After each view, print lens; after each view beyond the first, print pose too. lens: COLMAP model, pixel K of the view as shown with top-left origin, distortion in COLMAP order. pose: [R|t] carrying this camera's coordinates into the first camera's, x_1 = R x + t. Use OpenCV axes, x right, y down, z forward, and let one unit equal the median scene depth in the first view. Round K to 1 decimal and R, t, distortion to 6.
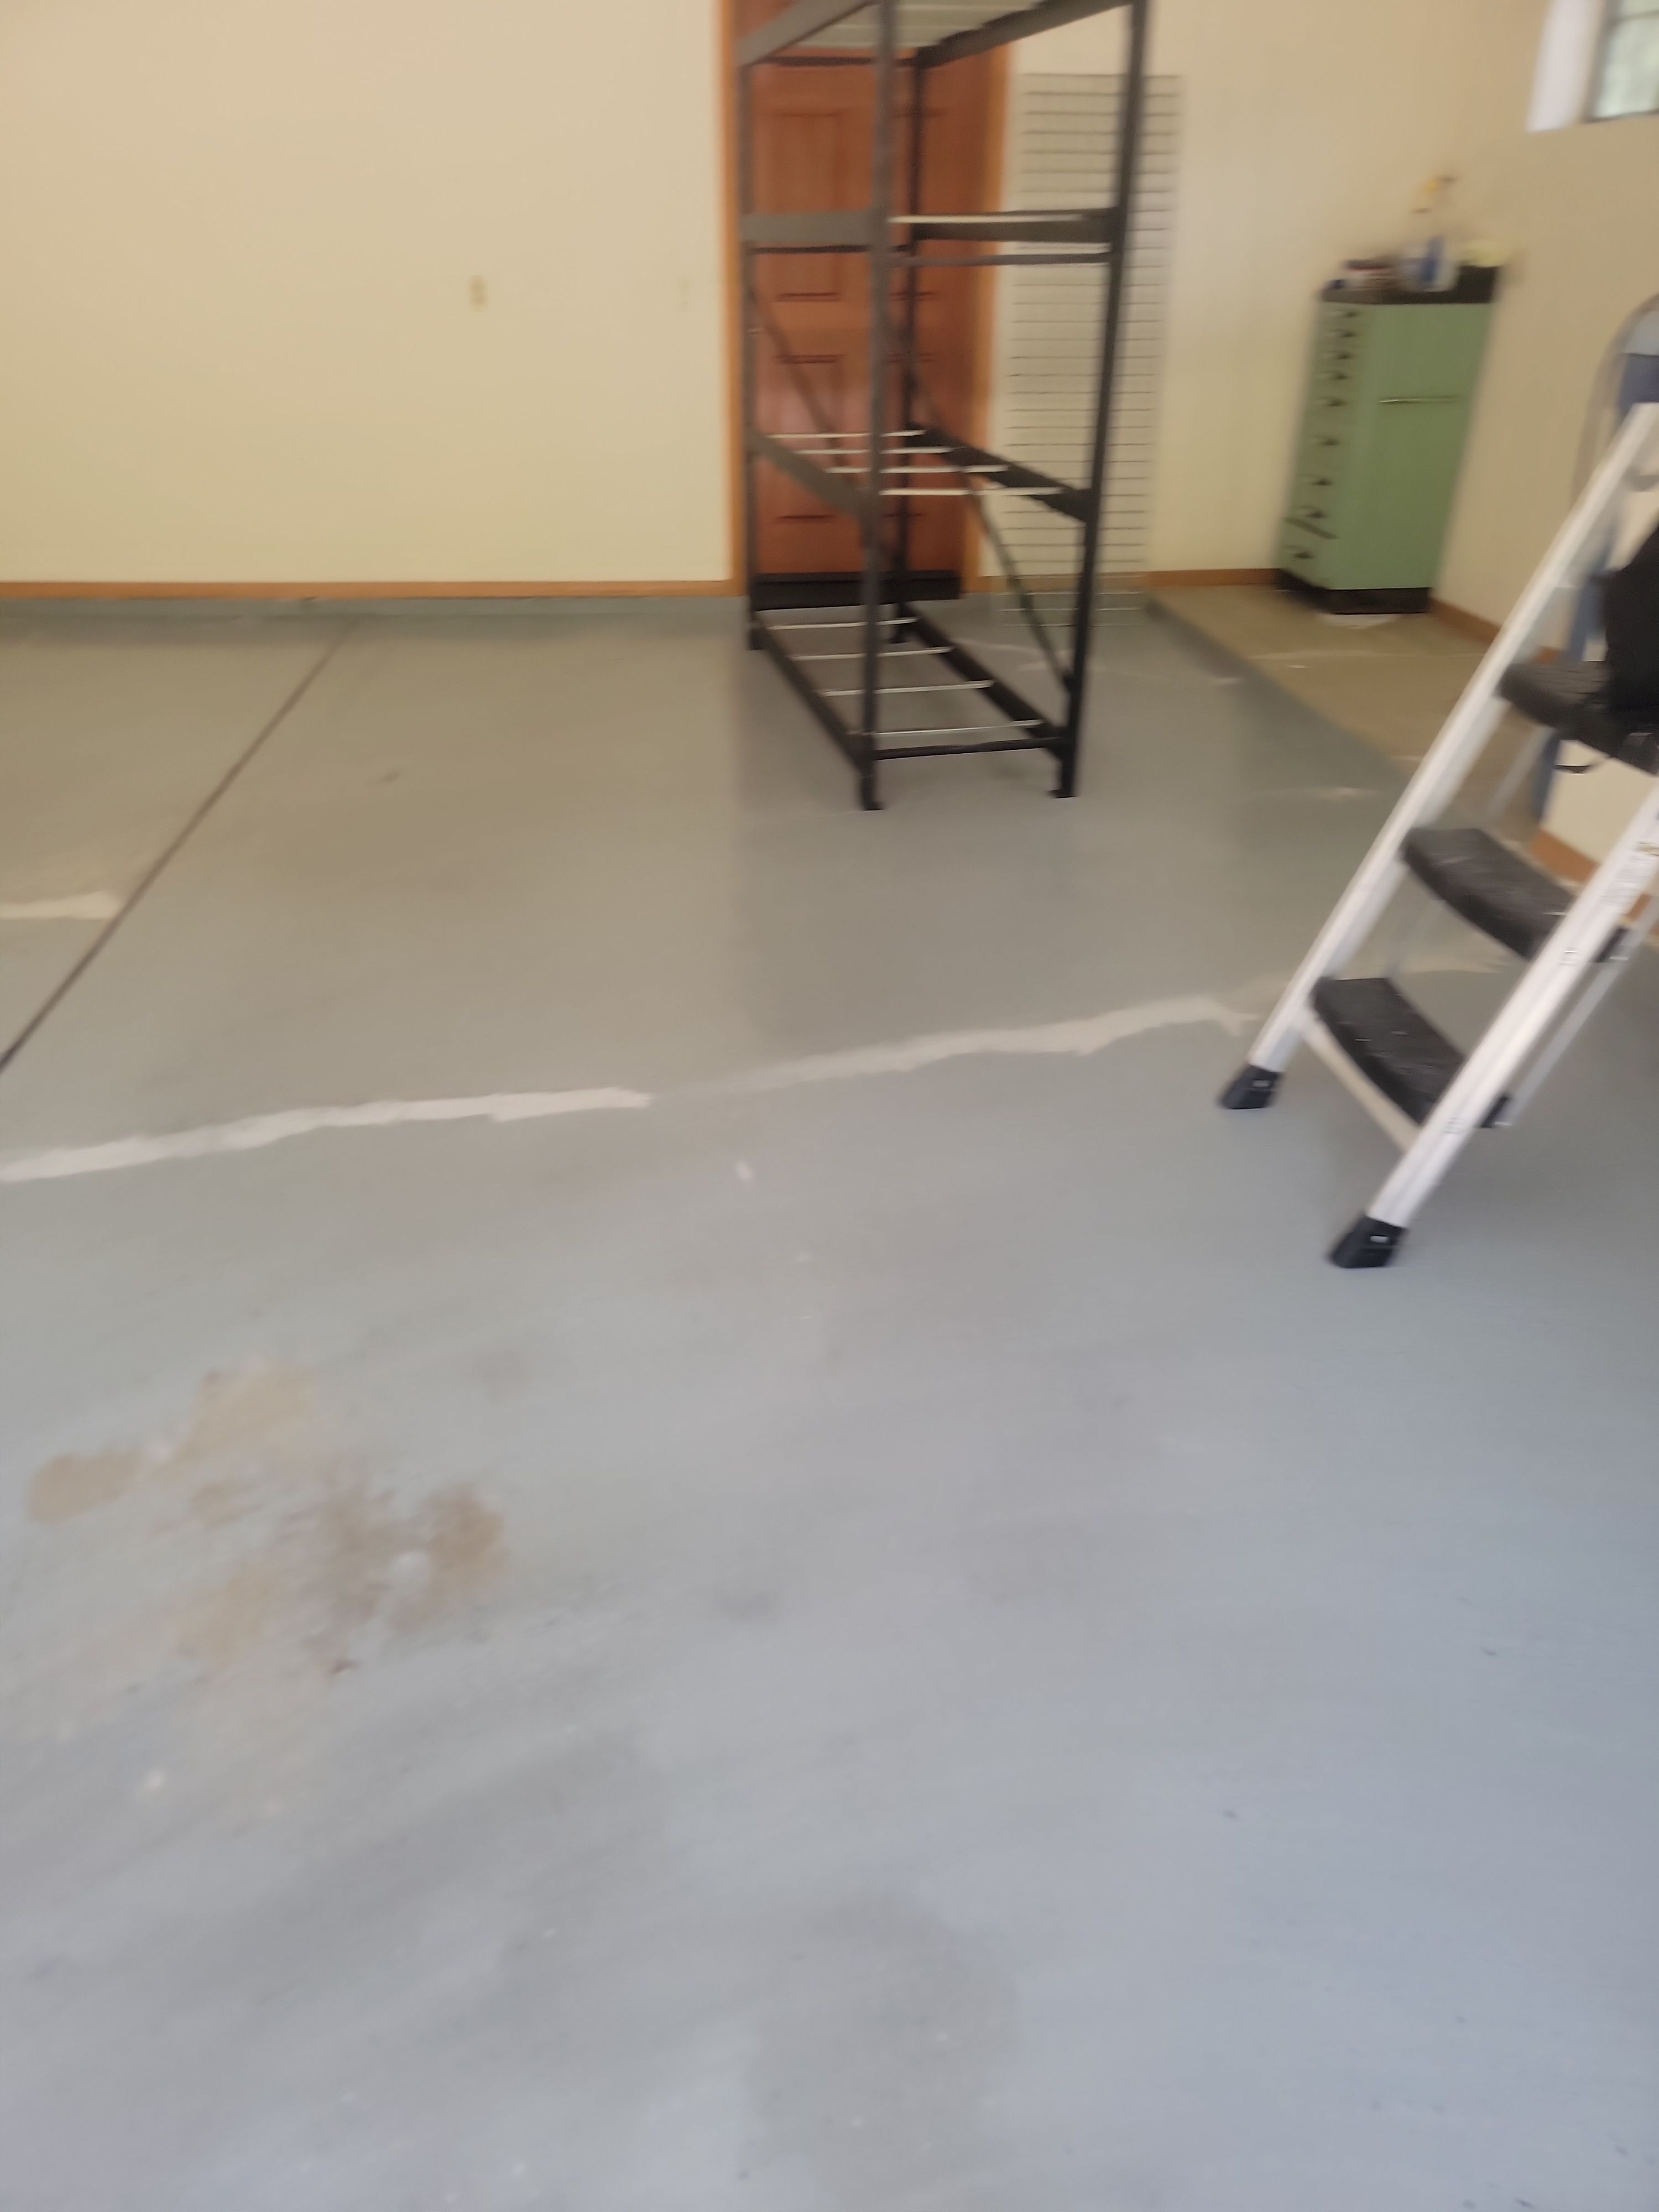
lens RADIAL K [[1533.6, 0, 807.8], [0, 1533.6, 1138.9], [0, 0, 1]] dist [0.076888, -0.063199]
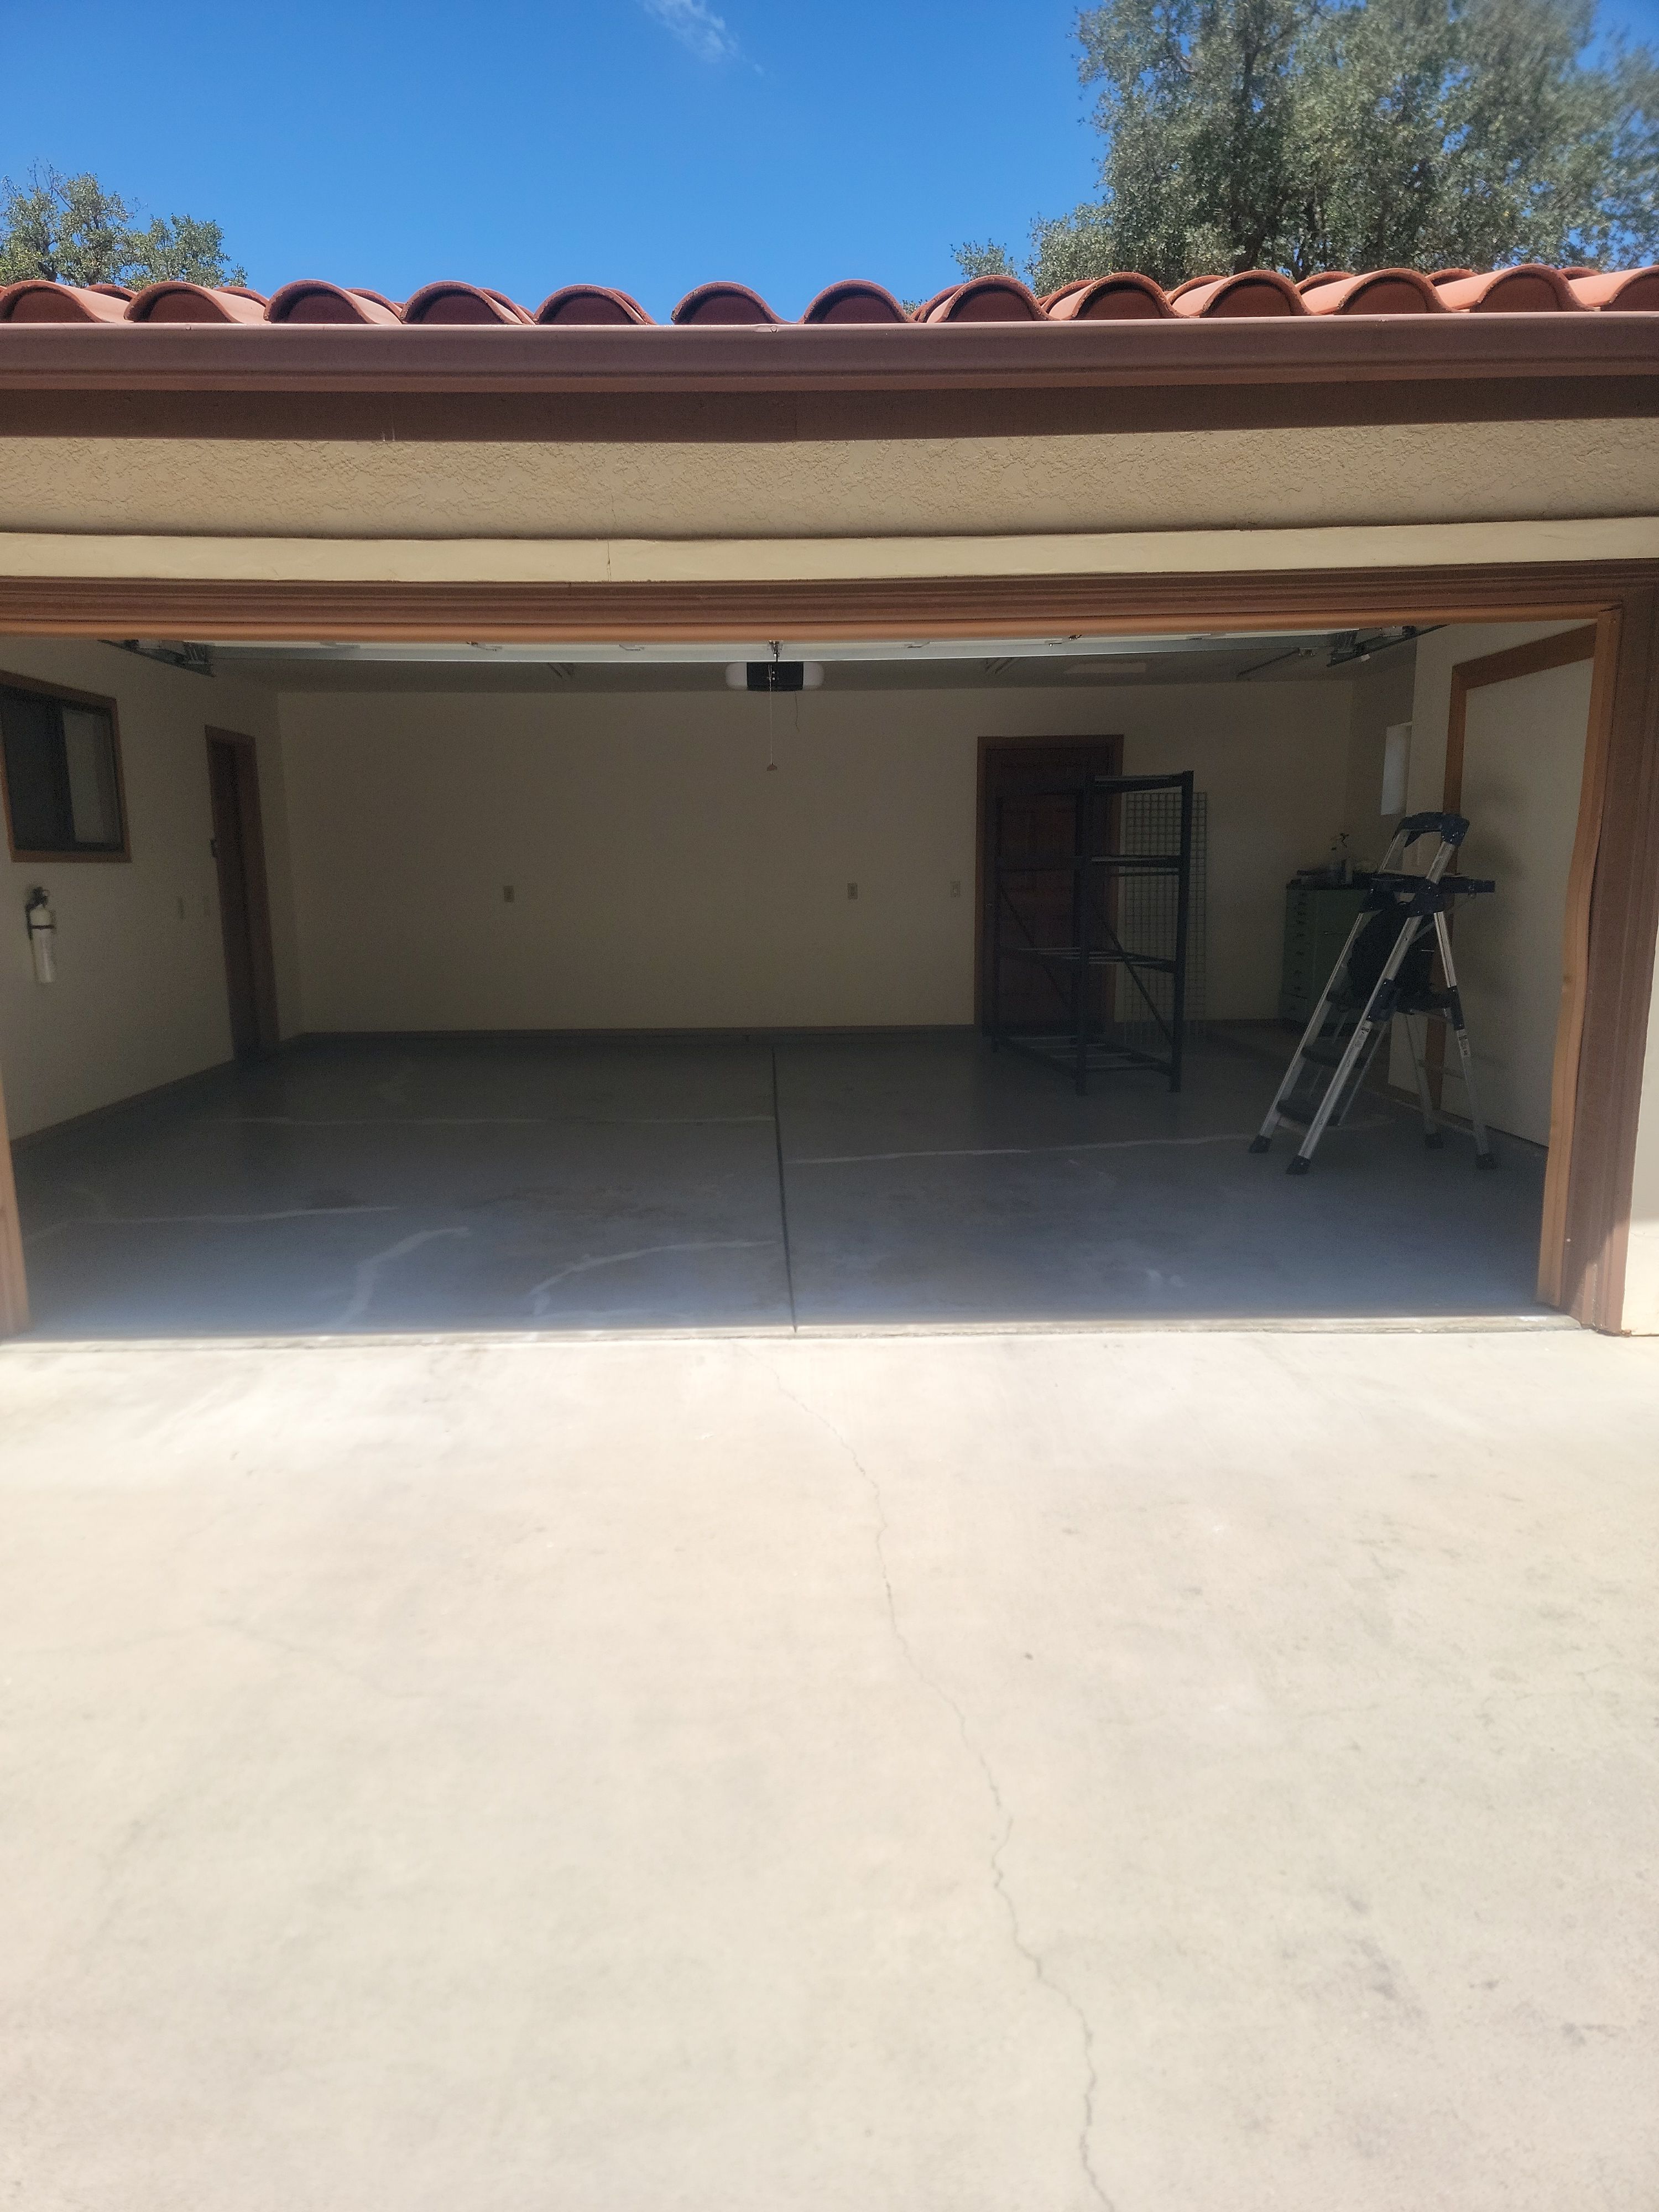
lens RADIAL K [[1533.6, 0, 822.2], [0, 1533.6, 1117.2], [0, 0, 1]] dist [0.076888, -0.063199]
pose [[0.999006, -0.004580, -0.044351, -0.297073], [-0.010988, 0.938735, -0.344466, 0.717995], [0.043211, 0.344611, 0.937751, -1.312298]]
